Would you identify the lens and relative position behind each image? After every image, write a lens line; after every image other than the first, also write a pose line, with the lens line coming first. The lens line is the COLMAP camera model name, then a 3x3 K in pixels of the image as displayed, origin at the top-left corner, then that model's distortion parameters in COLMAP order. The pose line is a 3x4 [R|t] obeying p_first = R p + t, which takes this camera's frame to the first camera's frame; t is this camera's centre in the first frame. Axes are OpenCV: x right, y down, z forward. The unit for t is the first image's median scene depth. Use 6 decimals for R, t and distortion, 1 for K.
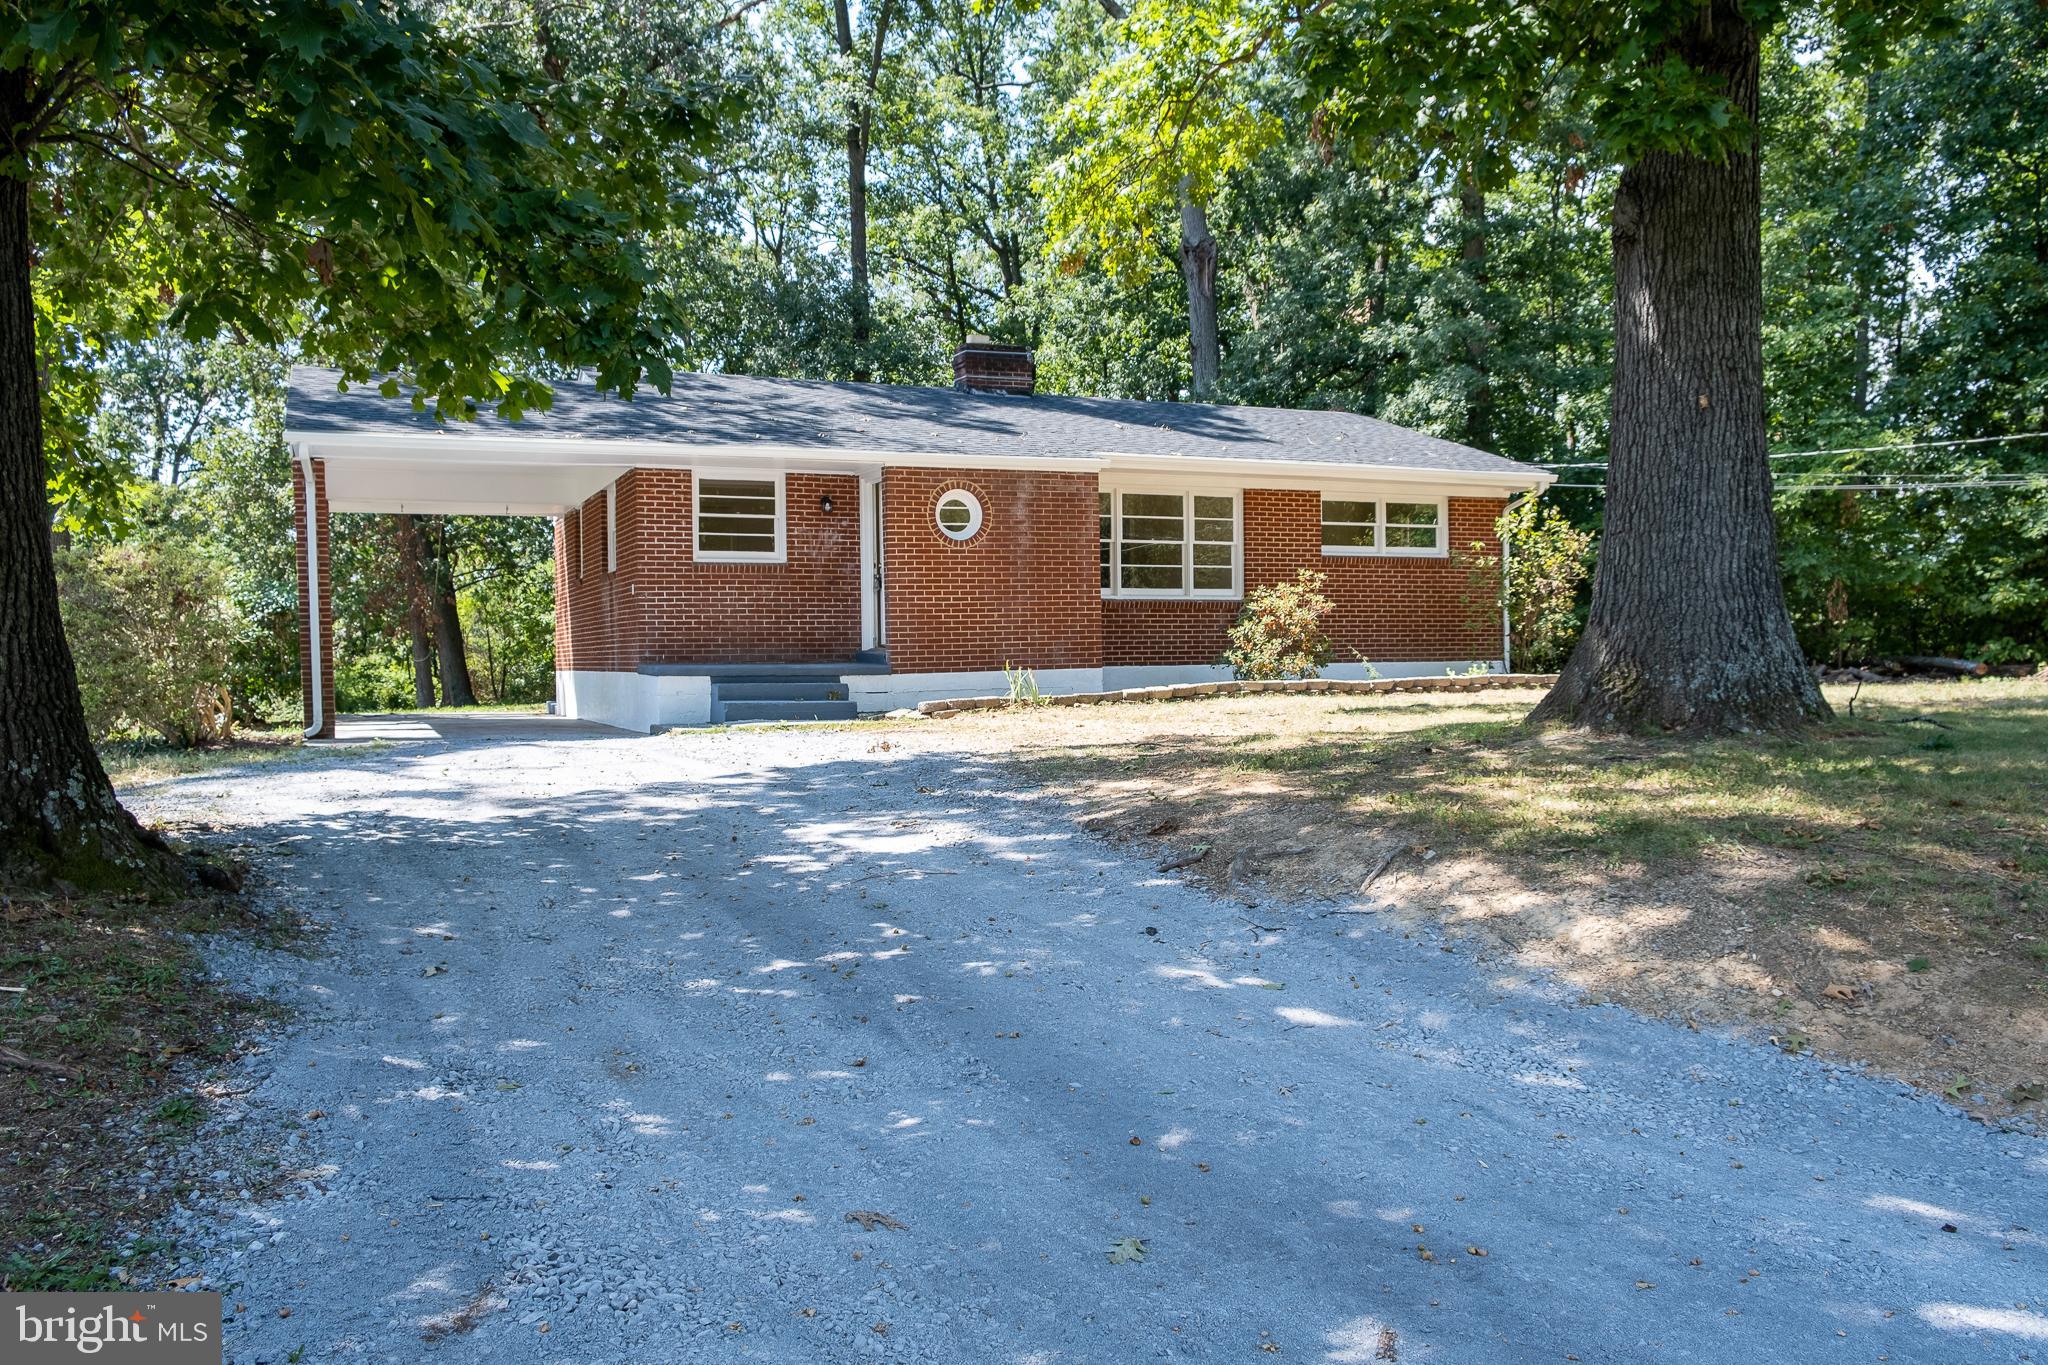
lens RADIAL K [[1588.1, 0, 1024.0], [0, 1588.1, 682.5], [0, 0, 1]] dist [-0.004413, -0.000678]
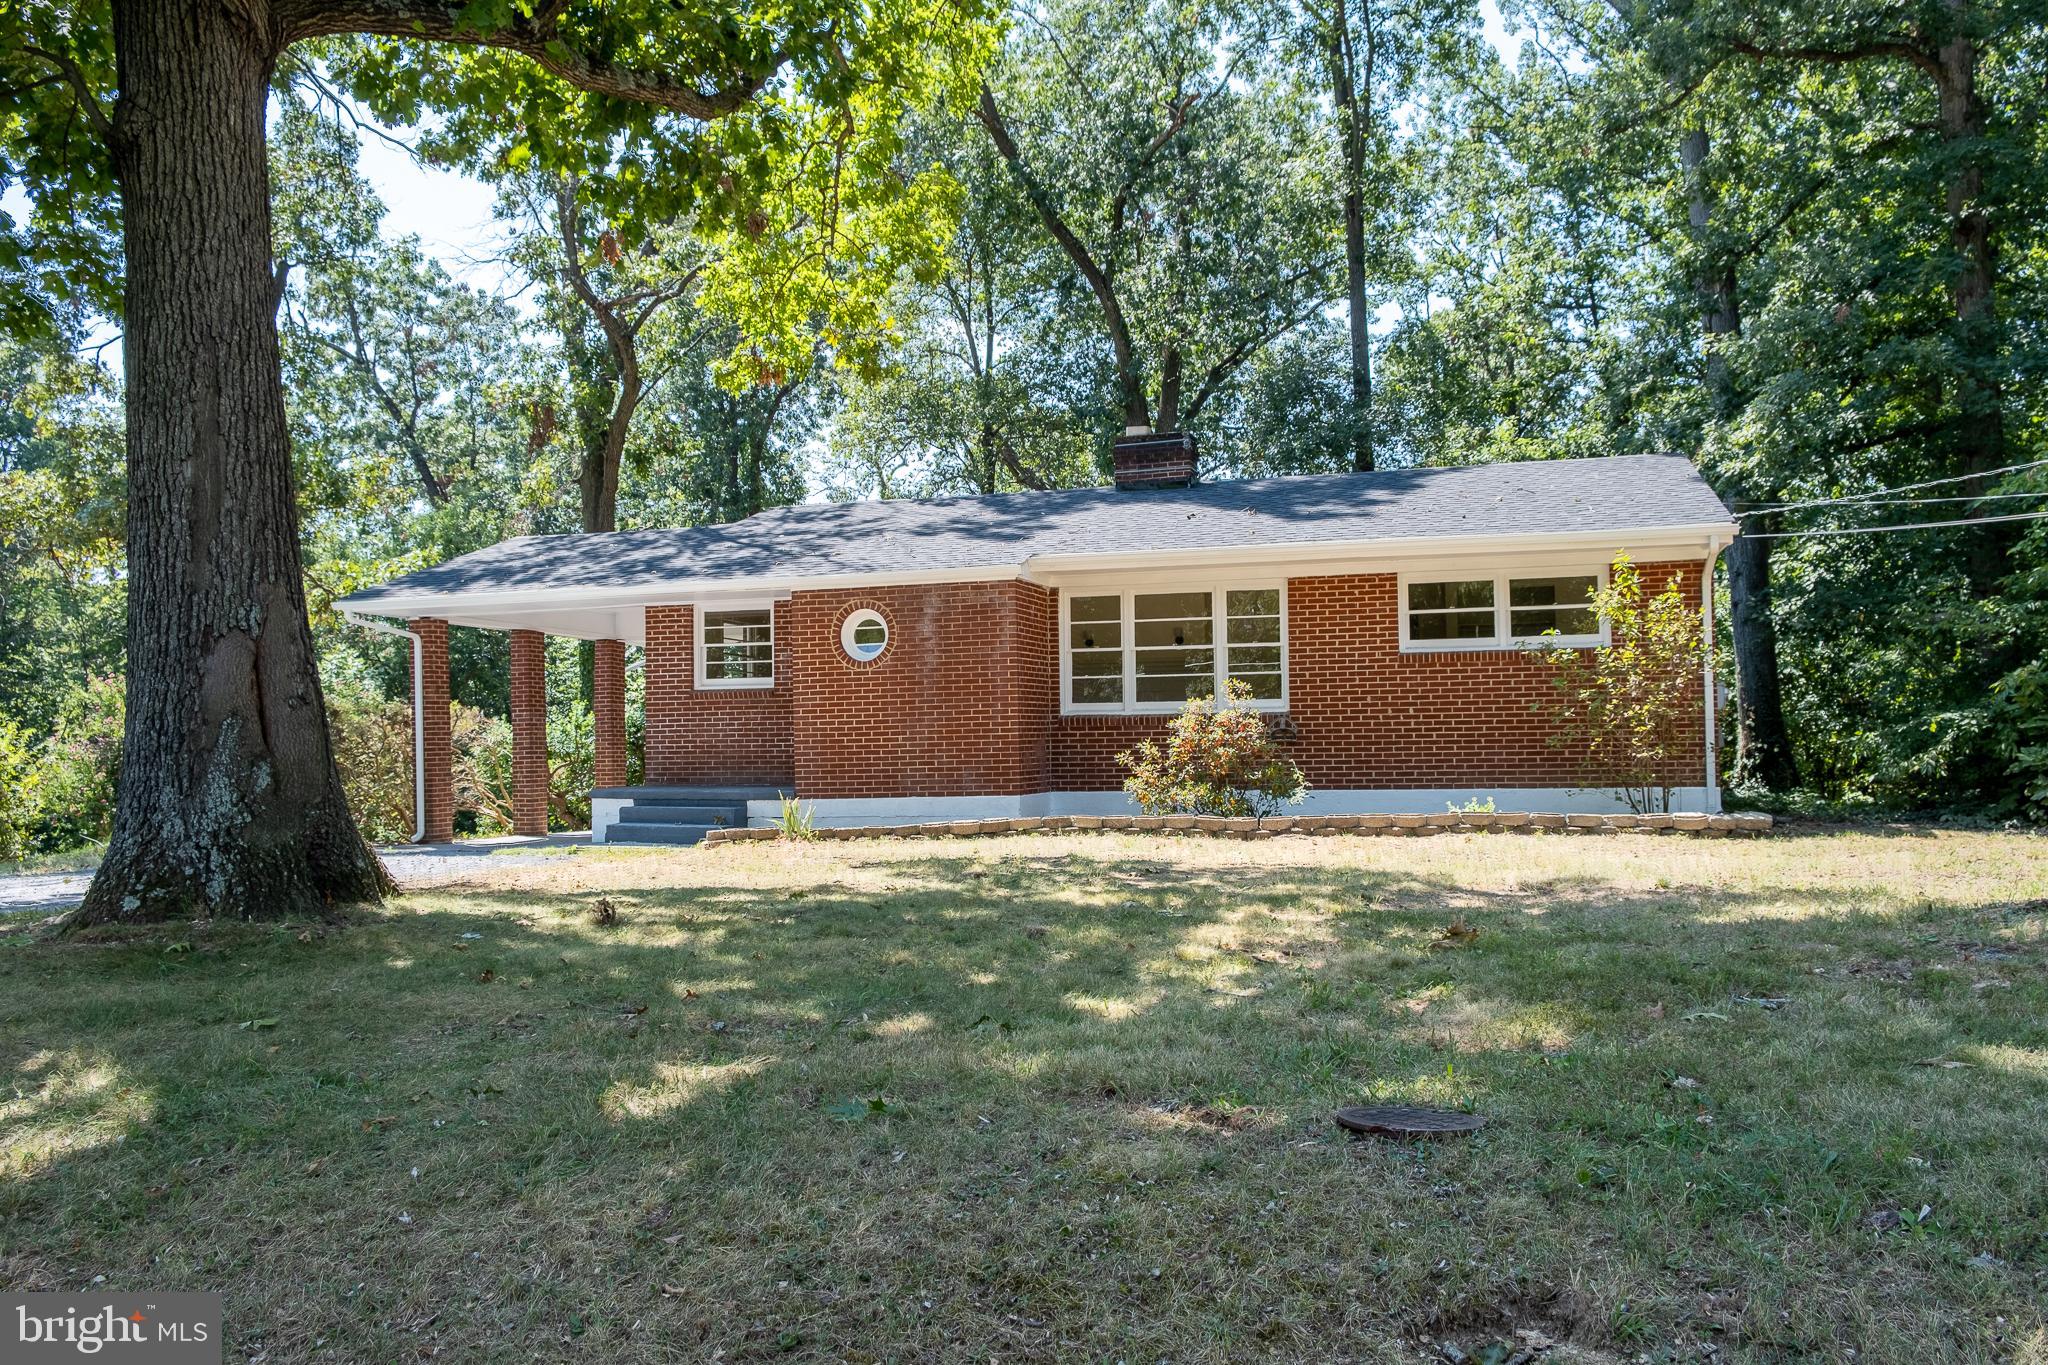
lens RADIAL K [[1689.8, 0, 1073.7], [0, 1689.8, 680.5], [0, 0, 1]] dist [-0.008934, -0.001468]
pose [[0.777696, -0.028974, -0.627973, 0.679632], [-0.005276, 0.998601, -0.052608, -0.024002], [0.628618, 0.044226, 0.776455, 0.275061]]
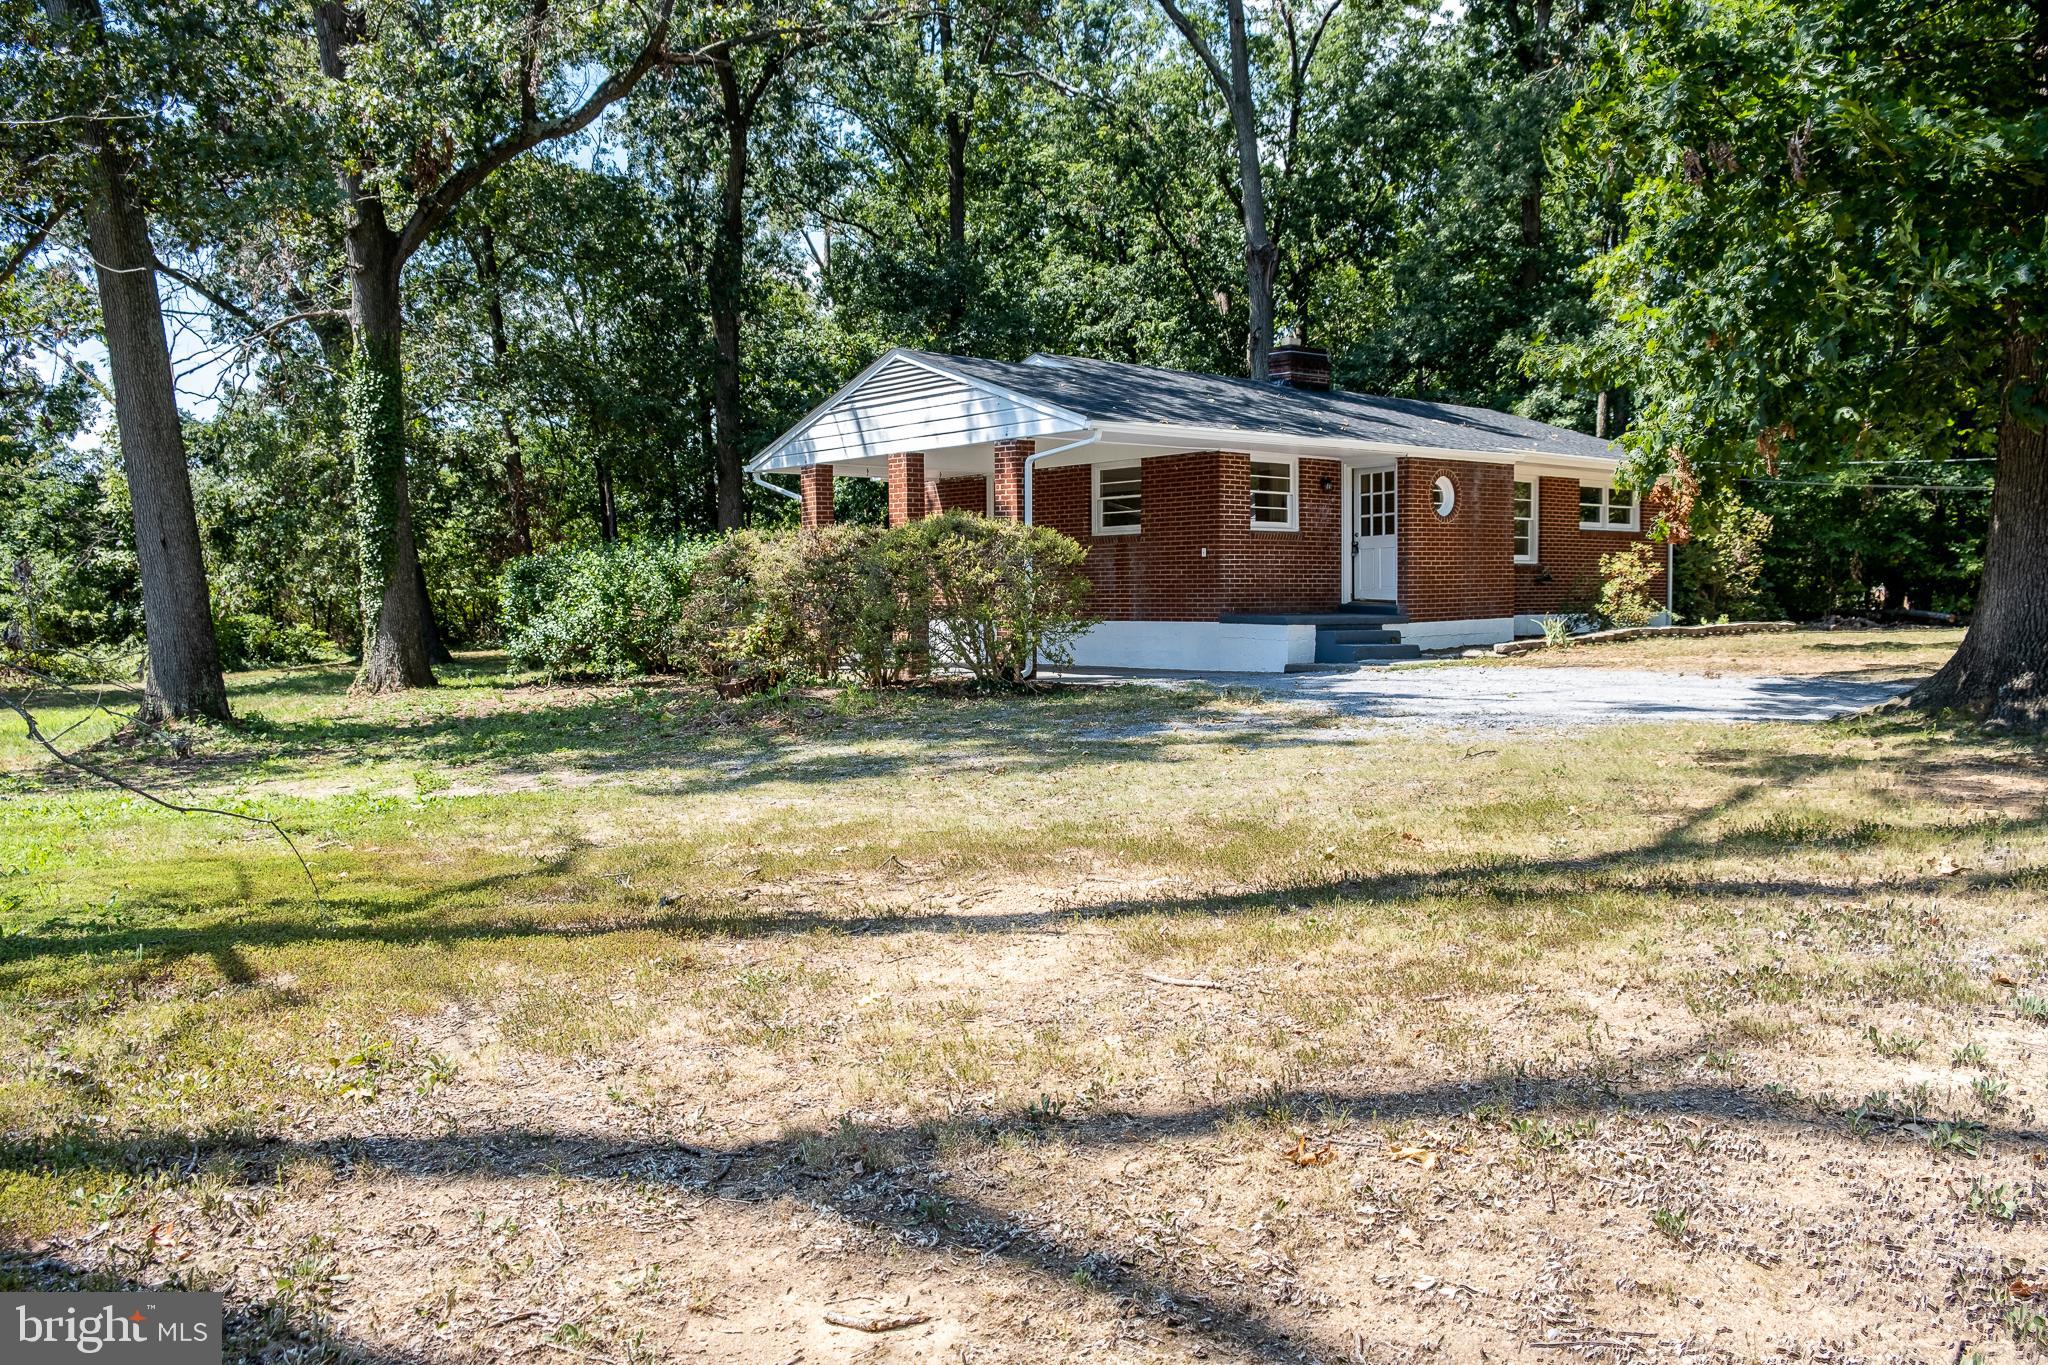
lens RADIAL K [[1588.1, 0, 1024.0], [0, 1588.1, 682.5], [0, 0, 1]] dist [-0.004413, -0.000678]
pose [[0.955125, -0.012285, 0.295947, -0.711214], [0.002225, 0.999409, 0.034307, -0.001649], [-0.296194, -0.032109, 0.954588, -0.106583]]
